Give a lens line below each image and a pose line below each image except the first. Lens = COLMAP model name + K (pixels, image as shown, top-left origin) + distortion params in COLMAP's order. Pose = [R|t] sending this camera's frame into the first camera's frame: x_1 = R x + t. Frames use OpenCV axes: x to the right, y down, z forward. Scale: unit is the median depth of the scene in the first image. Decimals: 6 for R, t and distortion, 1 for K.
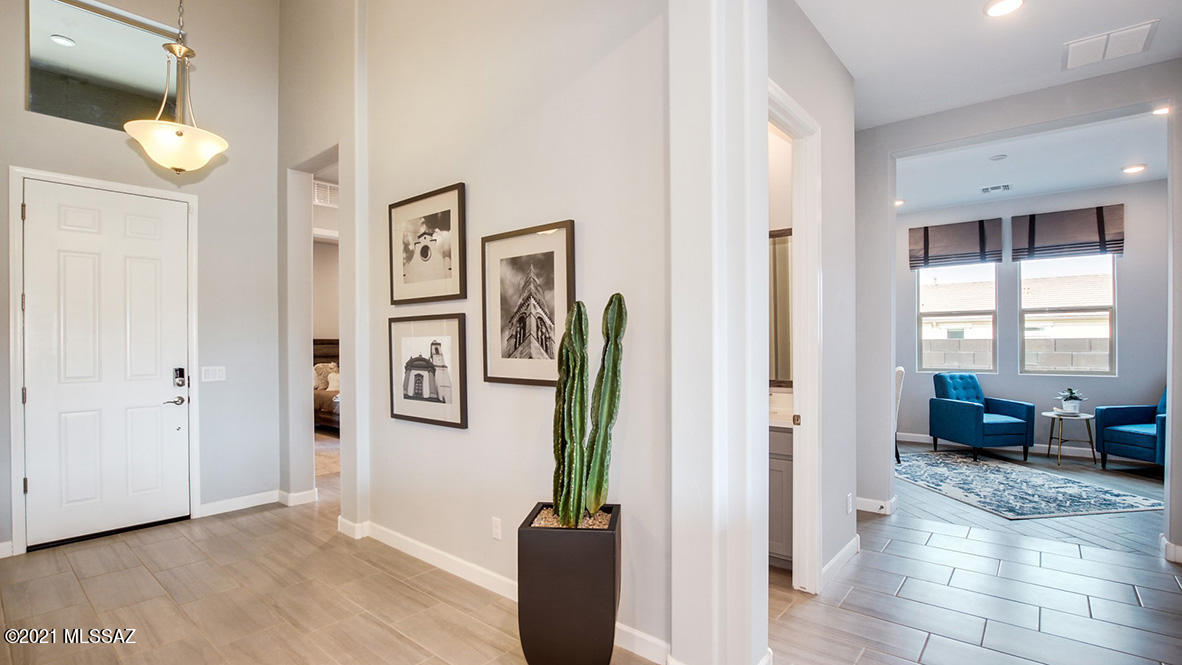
lens RADIAL K [[545.6, 0, 614.9], [0, 545.6, 345.9], [0, 0, 1]] dist [-0.026635, 0.000509]
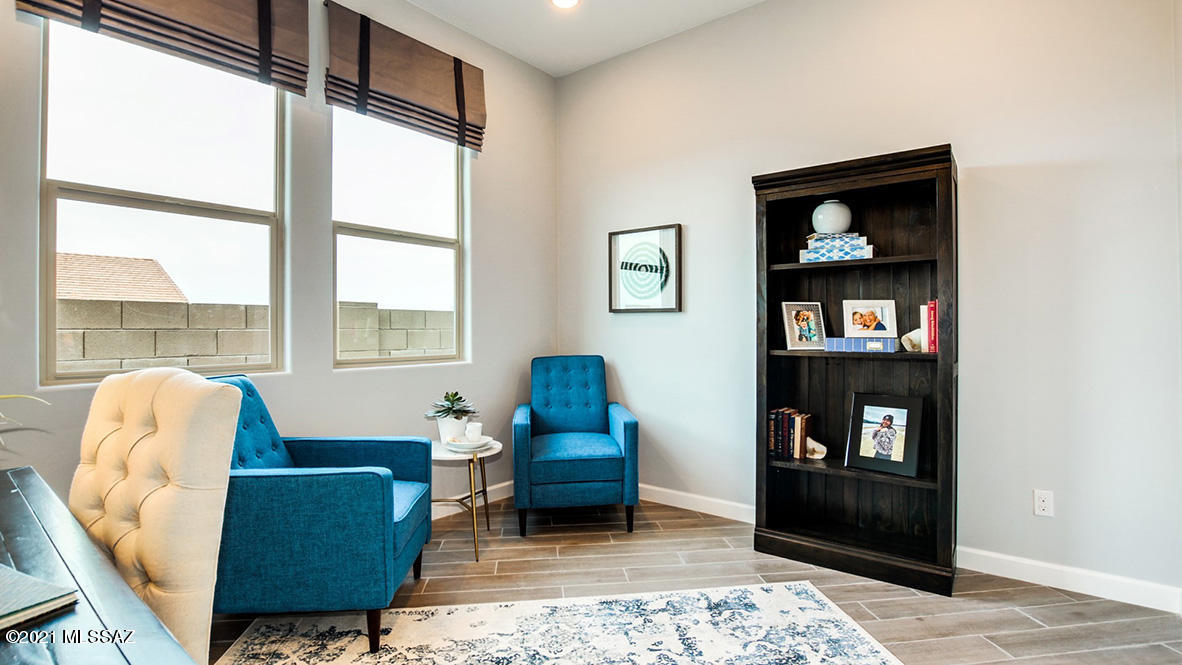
lens RADIAL K [[545.6, 0, 623.8], [0, 545.6, 323.6], [0, 0, 1]] dist [-0.026635, 0.000509]
pose [[-0.027834, 0.008600, 0.999576, 0.320948], [0.006913, 0.999941, -0.008411, 0.019865], [-0.999589, 0.006676, -0.027892, 0.790885]]
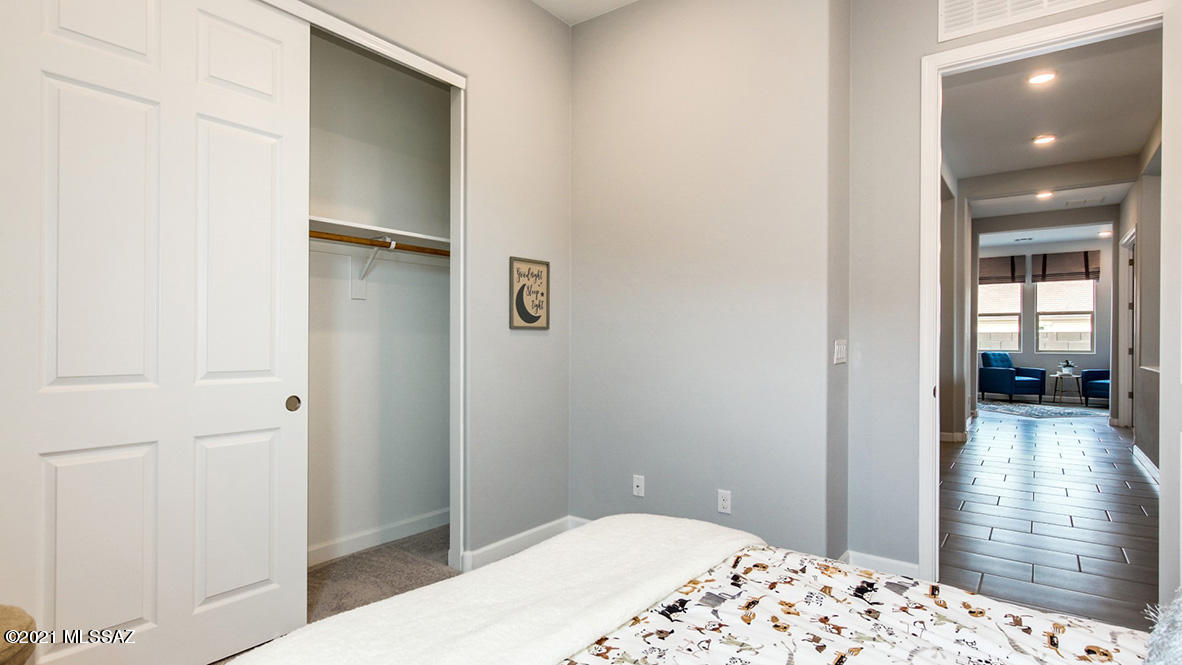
lens RADIAL K [[599.8, 0, 582.1], [0, 599.8, 346.8], [0, 0, 1]] dist [-0.027184, 0.002720]
pose [[0.999569, 0.020516, 0.021011, -0.642975], [-0.020278, 0.999728, -0.011510, 0.082651], [-0.021241, 0.011079, 0.999713, -0.739961]]
